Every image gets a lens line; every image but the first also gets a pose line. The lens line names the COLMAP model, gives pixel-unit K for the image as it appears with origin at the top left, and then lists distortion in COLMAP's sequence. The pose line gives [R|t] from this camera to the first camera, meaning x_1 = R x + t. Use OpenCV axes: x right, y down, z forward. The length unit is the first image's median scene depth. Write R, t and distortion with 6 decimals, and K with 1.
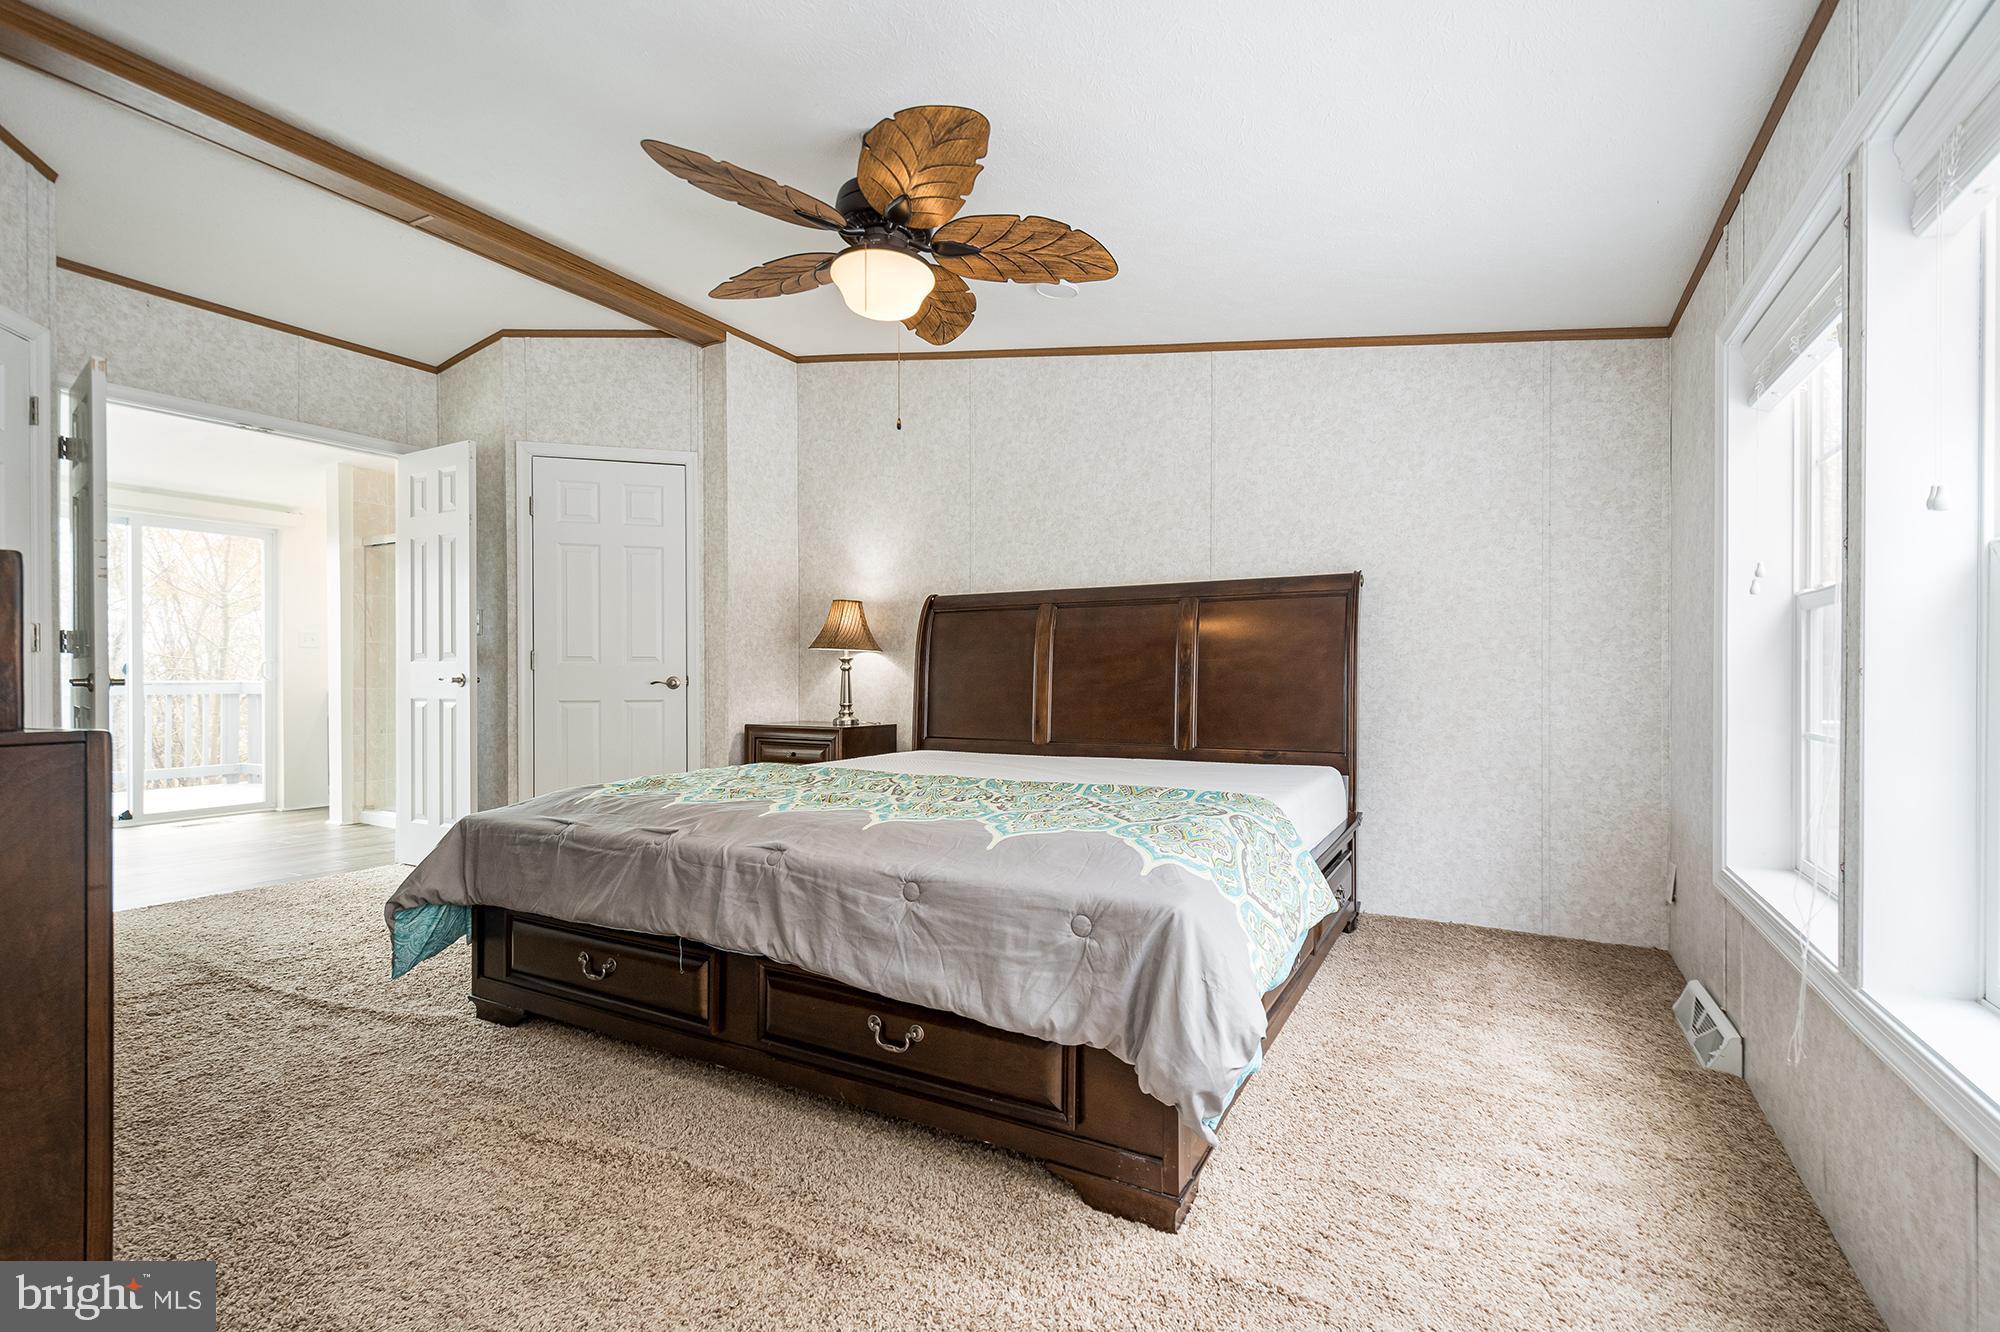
lens RADIAL K [[882.8, 0, 990.3], [0, 882.8, 687.2], [0, 0, 1]] dist [0.012754, -0.001180]
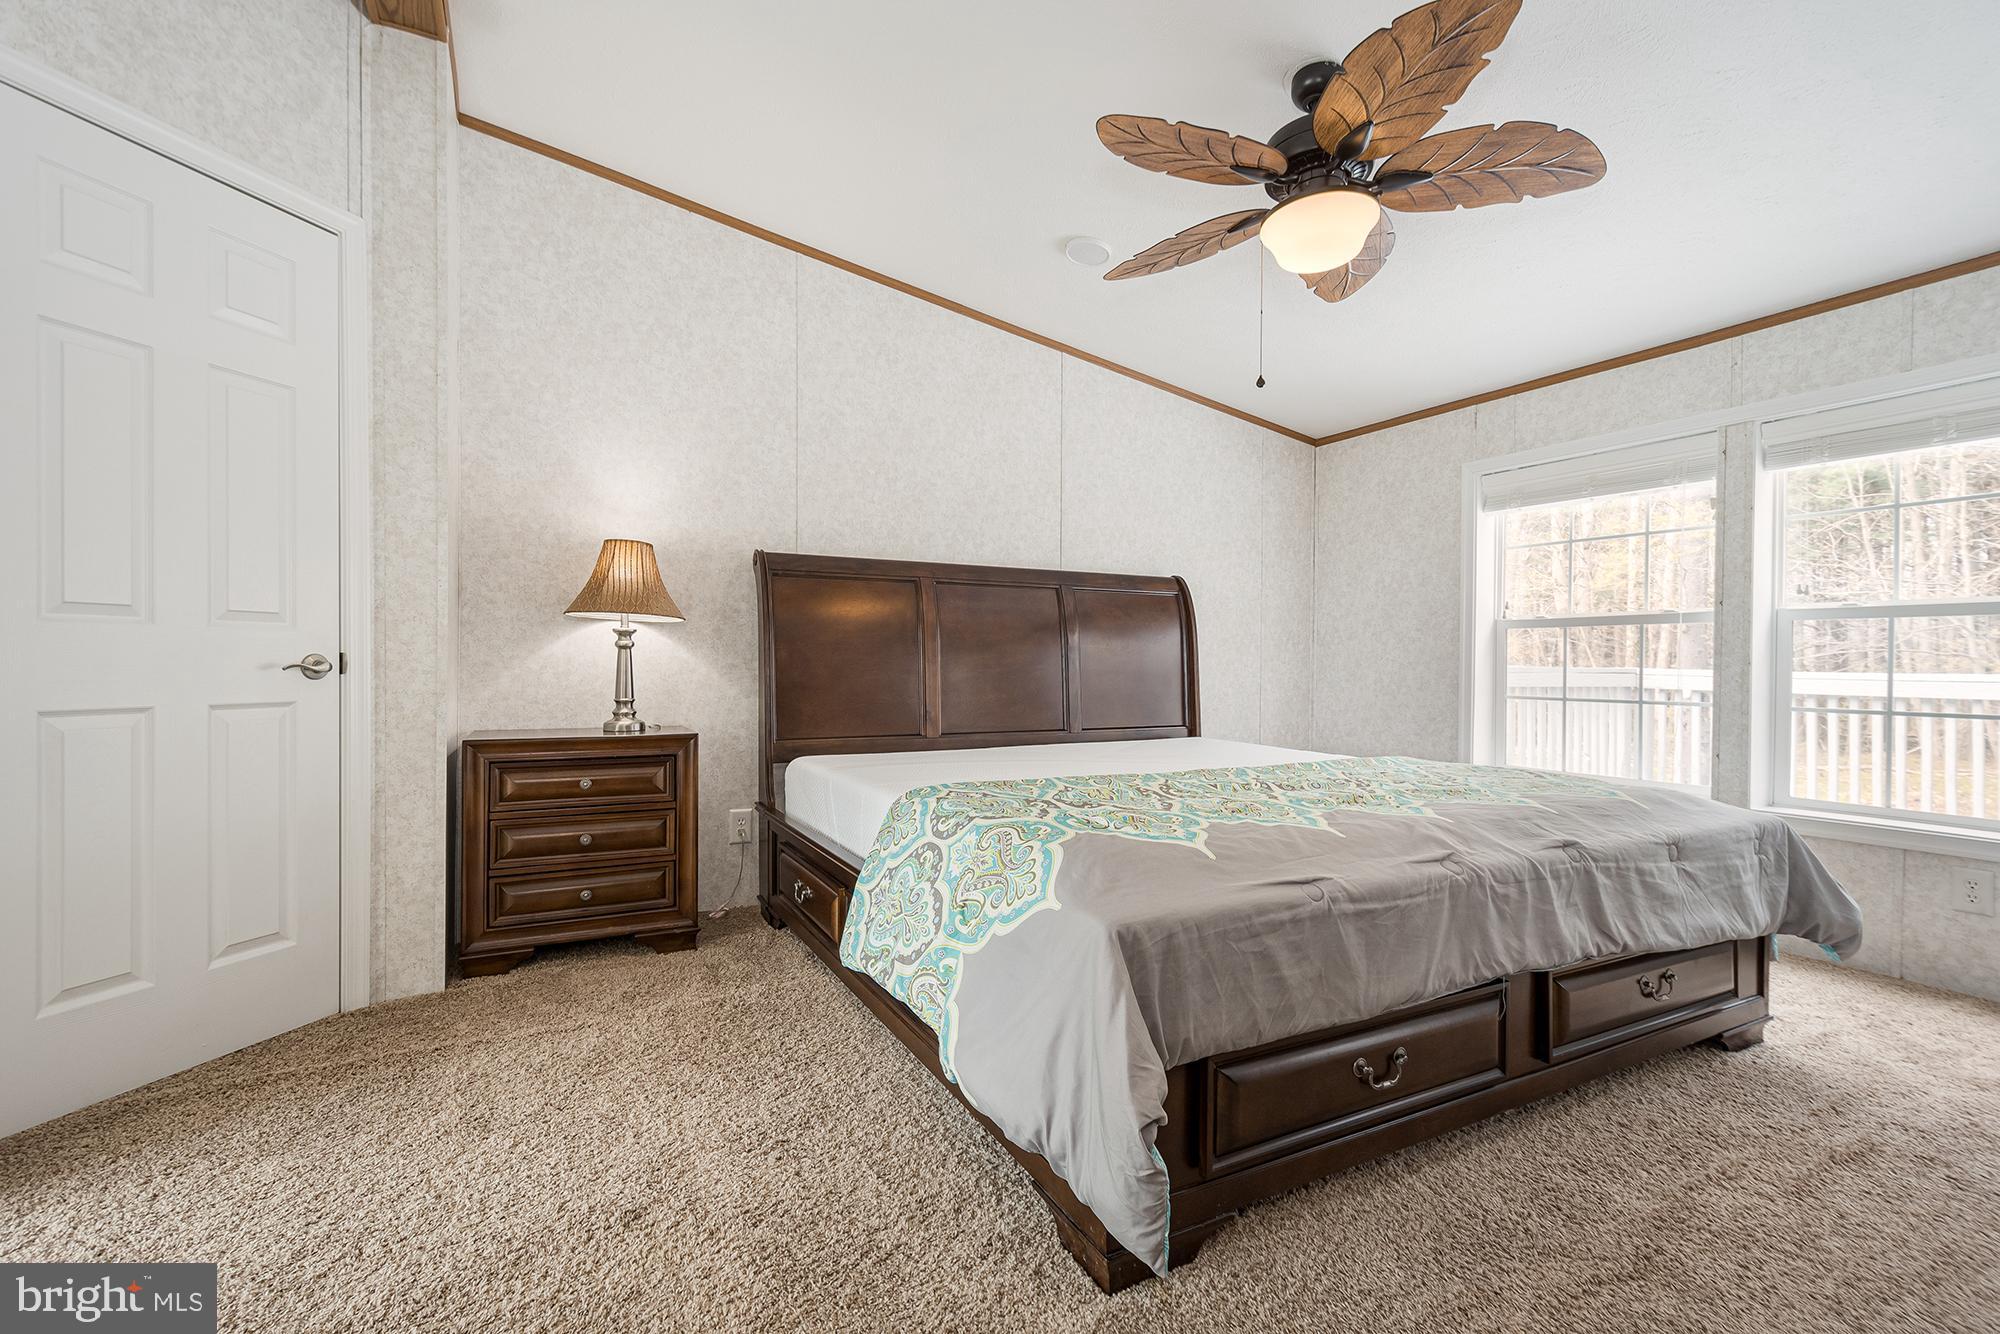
lens RADIAL K [[882.8, 0, 990.3], [0, 882.8, 688.2], [0, 0, 1]] dist [0.012754, -0.001180]
pose [[0.551621, -0.018359, 0.833893, -1.066700], [0.001967, 0.999784, 0.020711, -0.004340], [-0.834093, -0.009784, 0.551537, 0.772446]]
